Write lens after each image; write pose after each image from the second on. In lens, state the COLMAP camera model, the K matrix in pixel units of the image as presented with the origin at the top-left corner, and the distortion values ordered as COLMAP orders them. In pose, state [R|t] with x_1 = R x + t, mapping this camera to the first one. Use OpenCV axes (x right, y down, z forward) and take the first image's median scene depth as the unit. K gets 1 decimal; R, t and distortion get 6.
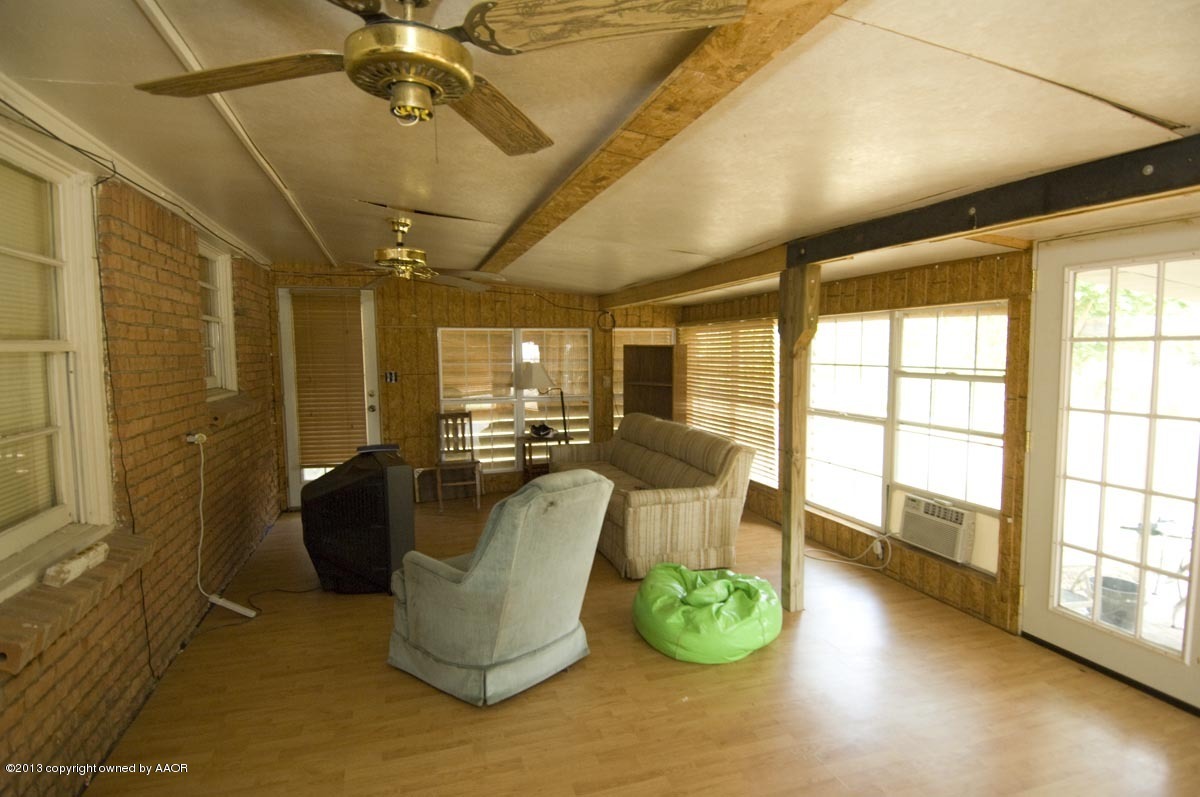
lens RADIAL K [[620.8, 0, 600.2], [0, 620.8, 396.8], [0, 0, 1]] dist [0.026497, -0.035069]
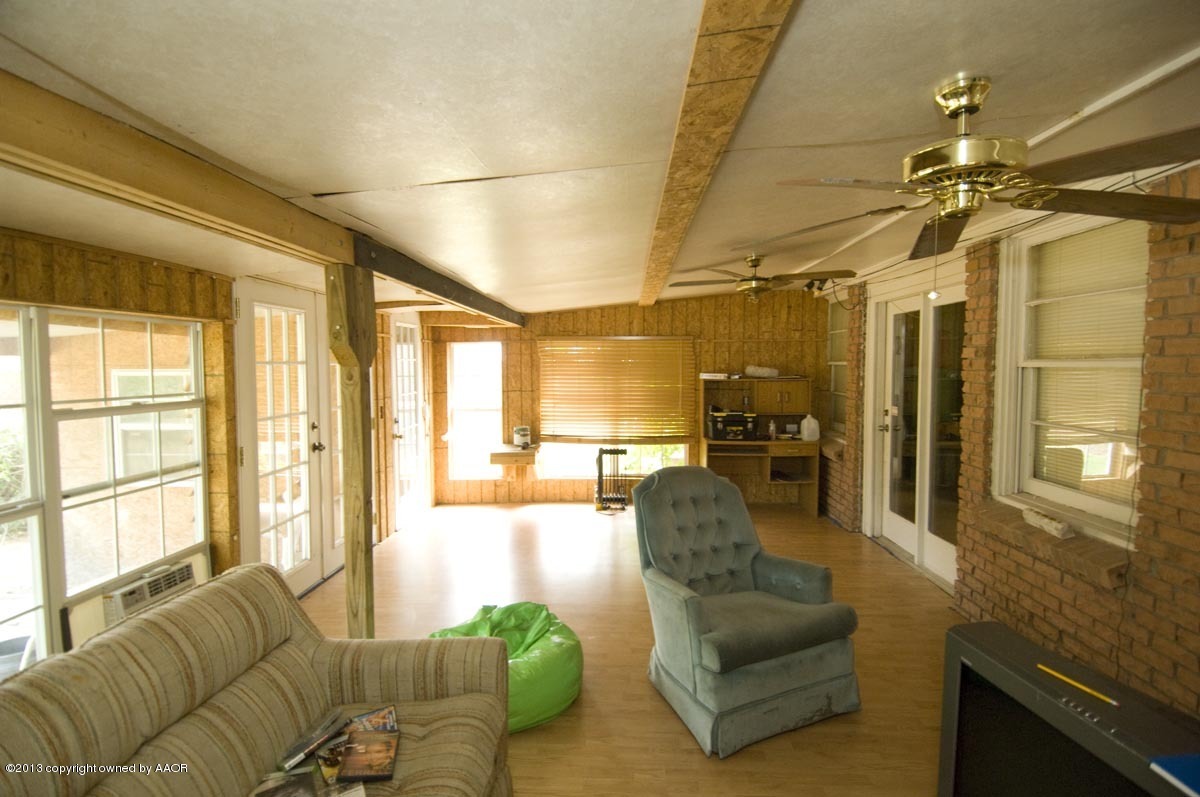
lens RADIAL K [[620.8, 0, 601.3], [0, 620.8, 396.3], [0, 0, 1]] dist [0.026497, -0.035069]
pose [[-0.939682, -0.013095, 0.341799, -0.223069], [0.032619, 0.991282, 0.127655, -0.124381], [-0.340491, 0.131104, -0.931063, 1.499196]]
